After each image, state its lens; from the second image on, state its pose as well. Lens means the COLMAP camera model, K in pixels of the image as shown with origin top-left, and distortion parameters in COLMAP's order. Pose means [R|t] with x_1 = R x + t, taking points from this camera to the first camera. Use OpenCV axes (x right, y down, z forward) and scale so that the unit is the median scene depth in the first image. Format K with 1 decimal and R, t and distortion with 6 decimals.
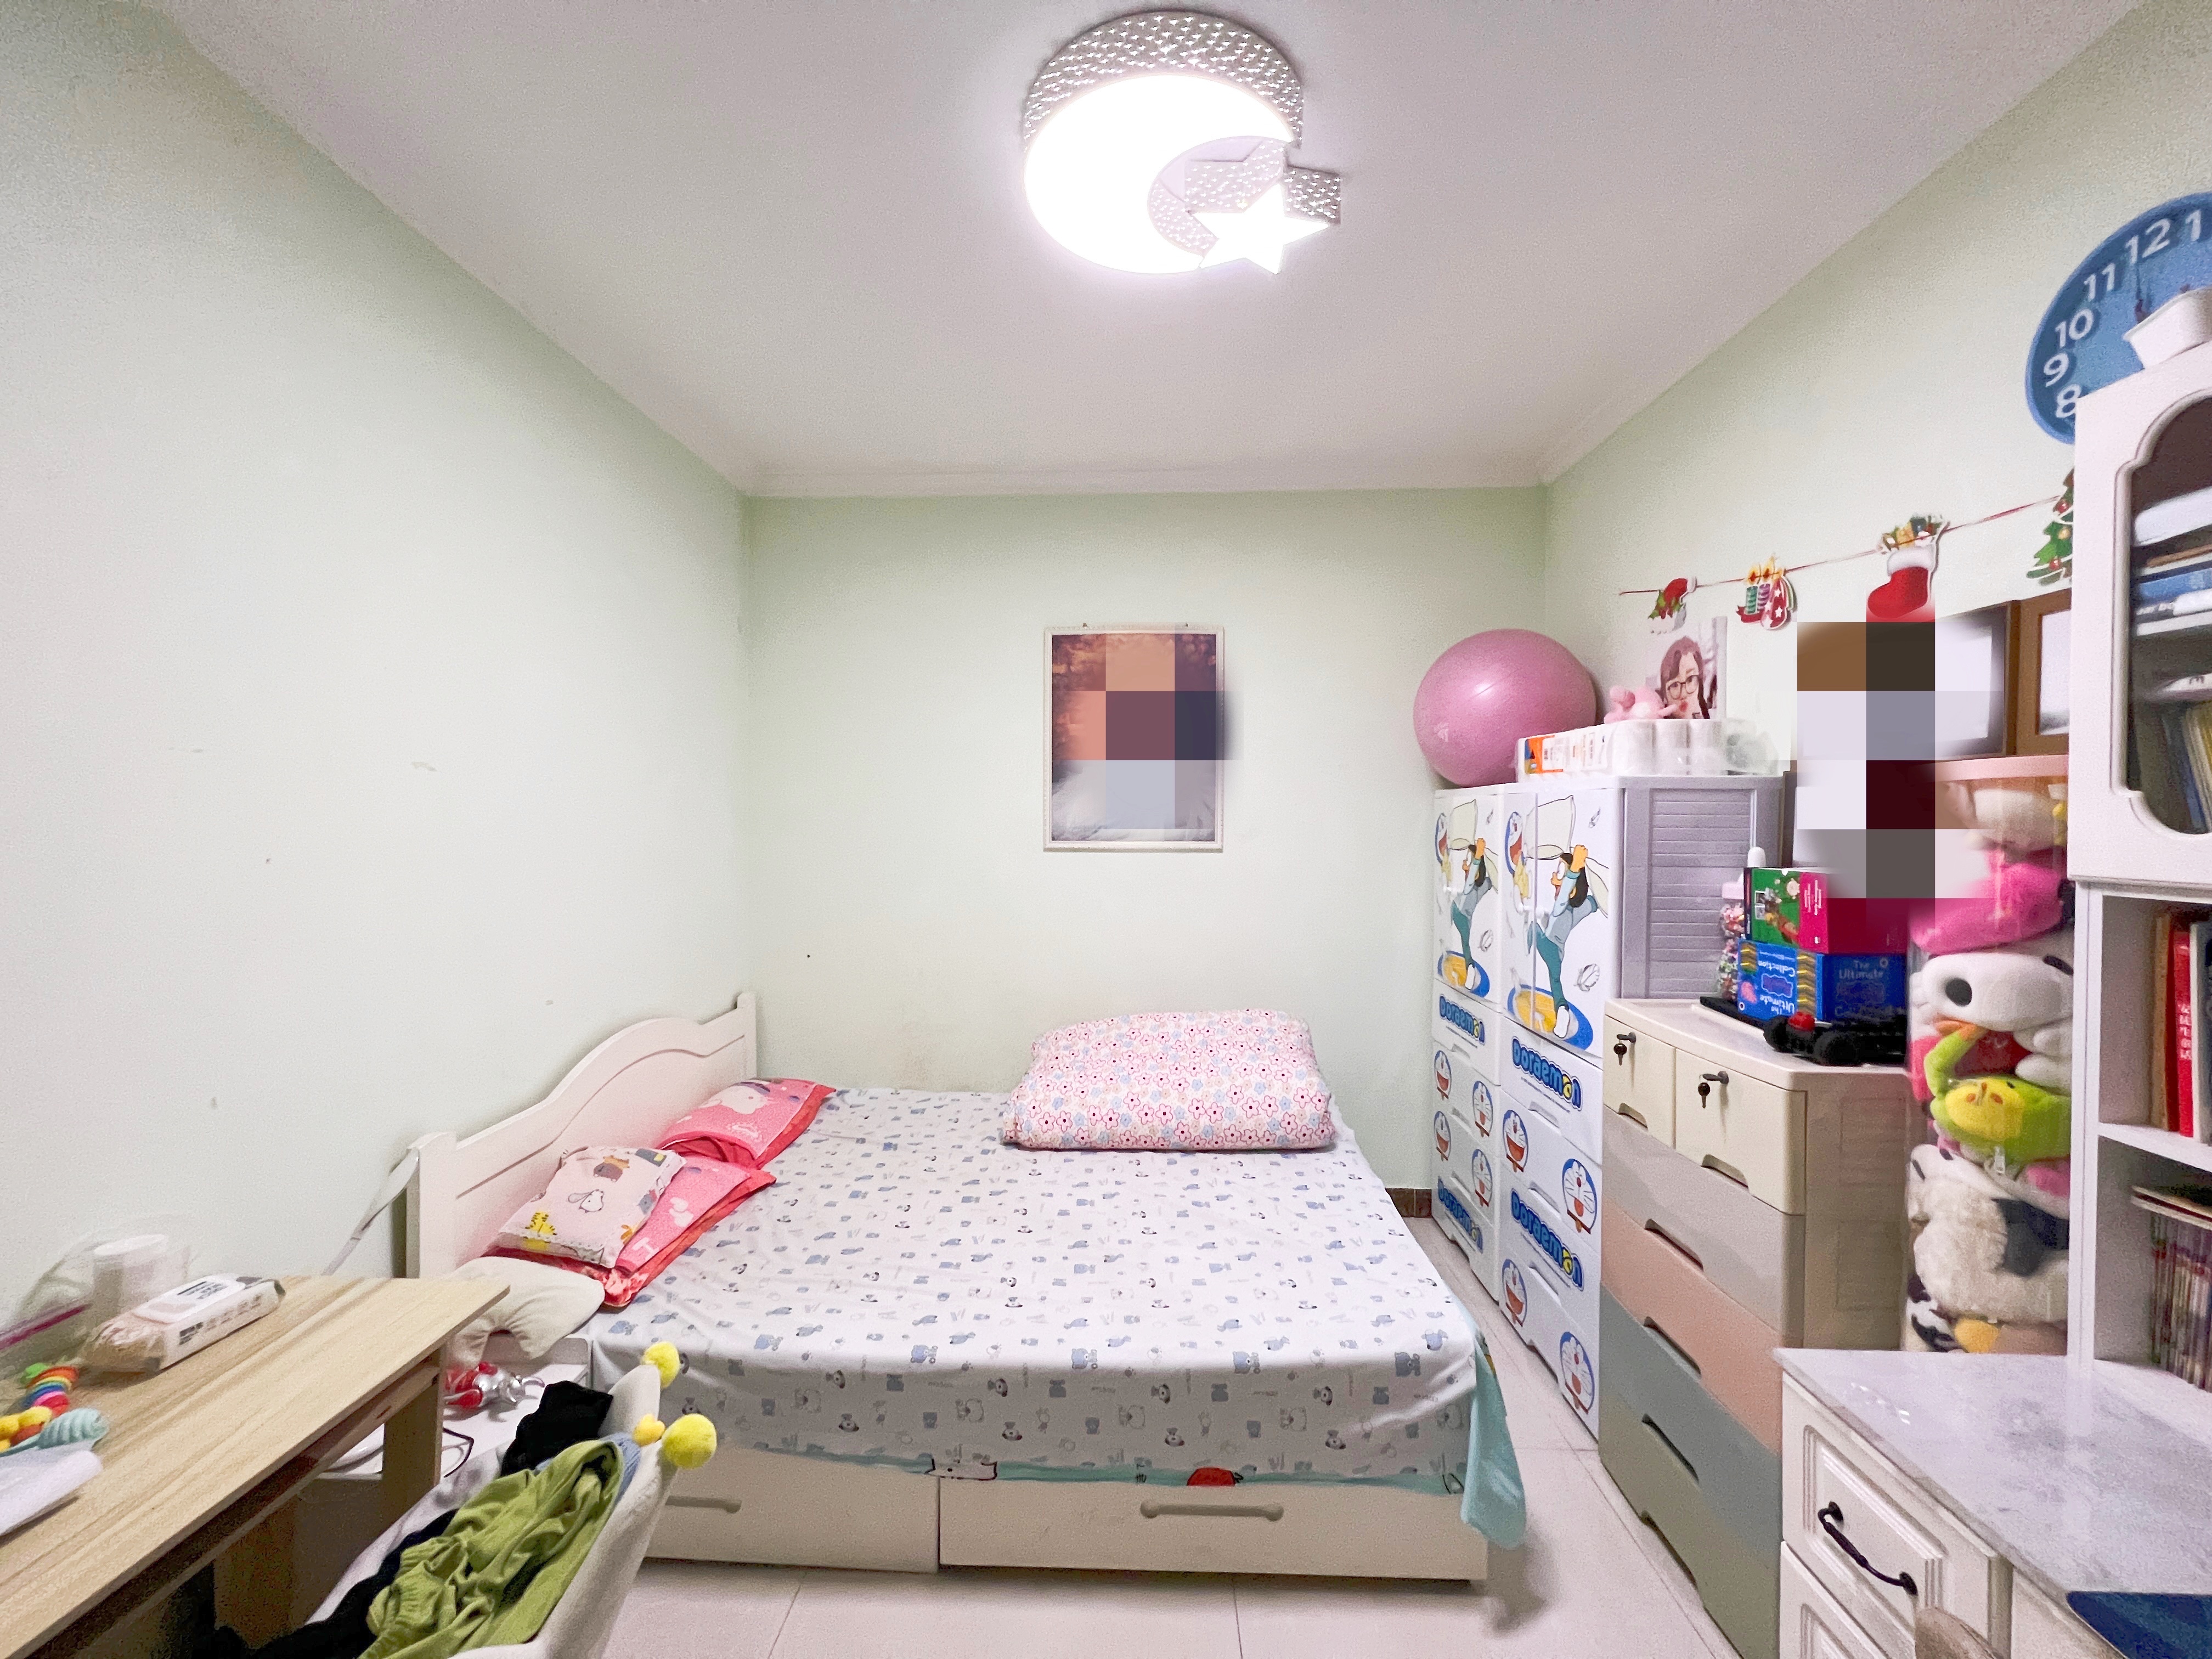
lens RADIAL K [[889.0, 0, 1103.4], [0, 889.0, 824.0], [0, 0, 1]] dist [-0.001506, -0.000138]
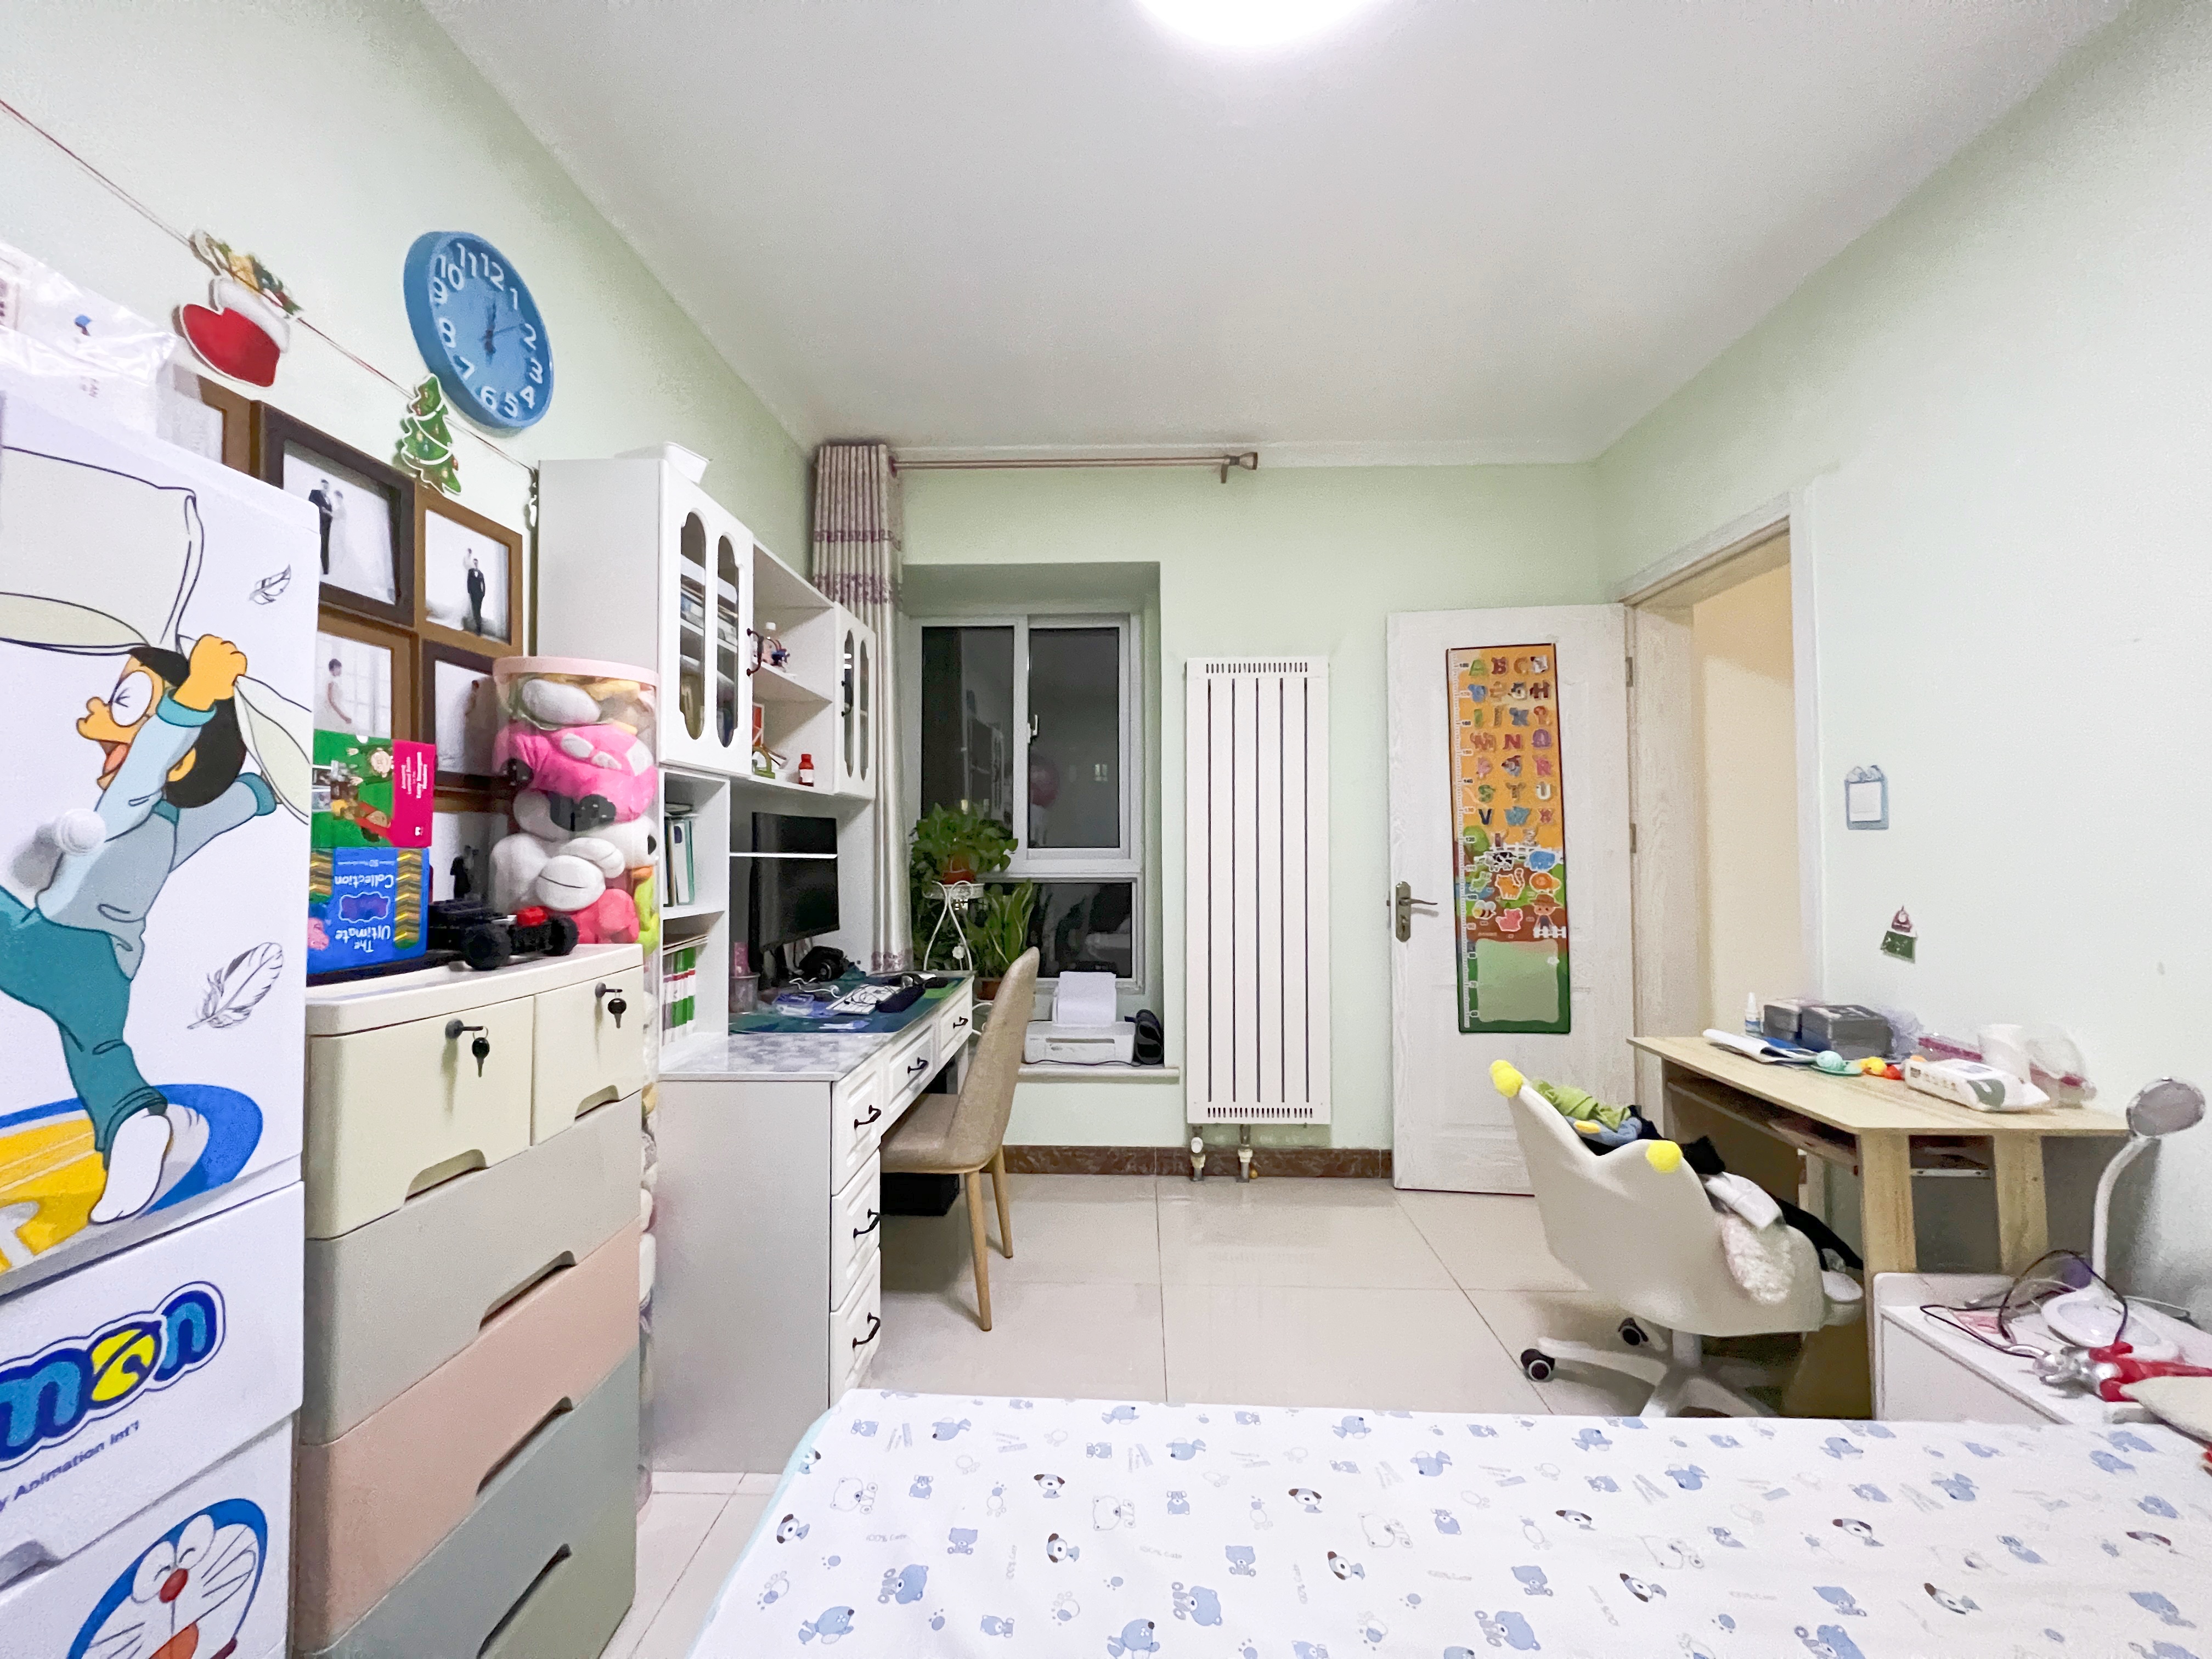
lens RADIAL K [[889.0, 0, 1105.8], [0, 889.0, 828.1], [0, 0, 1]] dist [-0.001506, -0.000138]
pose [[-1.000000, 0.000464, 0.000536, 0.198559], [0.000456, 0.999881, -0.015410, 0.130715], [-0.000543, -0.015410, -0.999881, 1.642594]]
